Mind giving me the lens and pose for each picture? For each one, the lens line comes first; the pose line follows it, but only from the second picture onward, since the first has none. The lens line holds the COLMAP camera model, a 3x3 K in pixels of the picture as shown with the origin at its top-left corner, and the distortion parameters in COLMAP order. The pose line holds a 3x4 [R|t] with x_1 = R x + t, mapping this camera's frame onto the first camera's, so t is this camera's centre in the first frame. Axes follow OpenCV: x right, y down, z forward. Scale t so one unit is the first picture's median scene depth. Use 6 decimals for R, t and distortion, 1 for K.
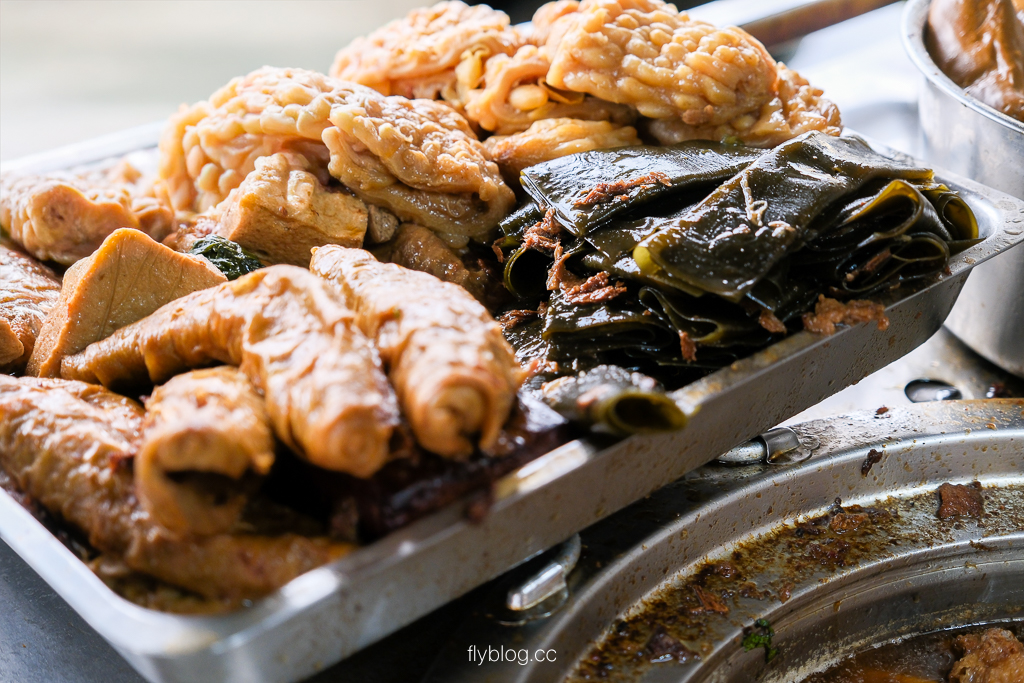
lens RADIAL K [[1793.2, 0, 514.0], [0, 1793.2, 341.0], [0, 0, 1]] dist [-0.109279, 0.000000]
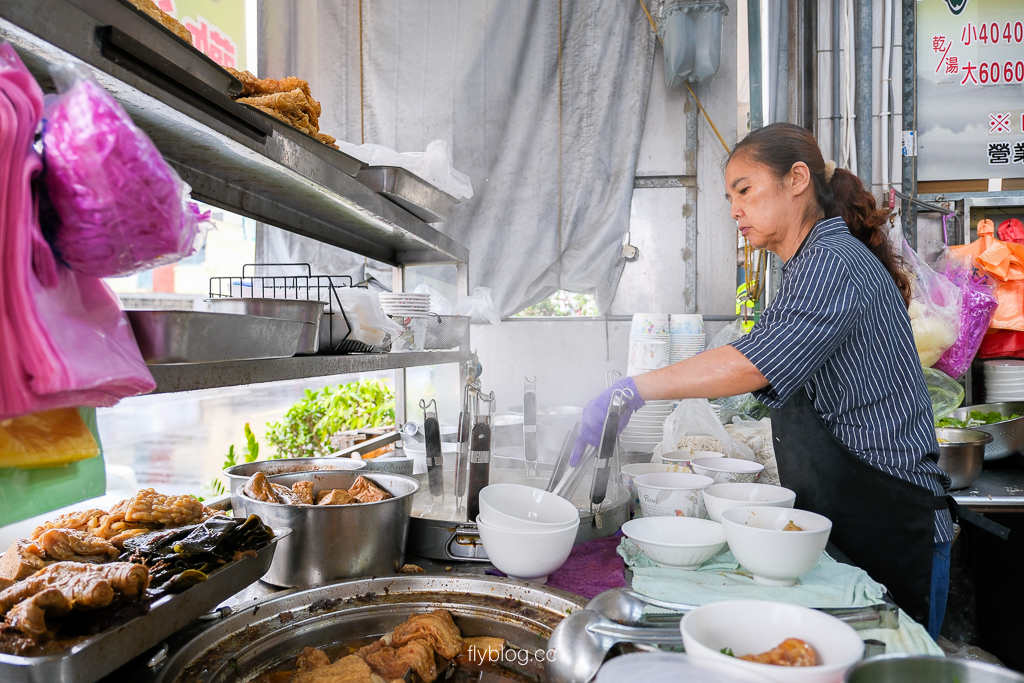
lens RADIAL K [[696.4, 0, 510.3], [0, 696.4, 337.1], [0, 0, 1]] dist [-0.014258, -0.012571]
pose [[0.786120, -0.006178, 0.618043, -0.213735], [0.319869, 0.859692, -0.398264, 0.299708], [-0.528866, 0.510776, 0.677797, -0.340035]]
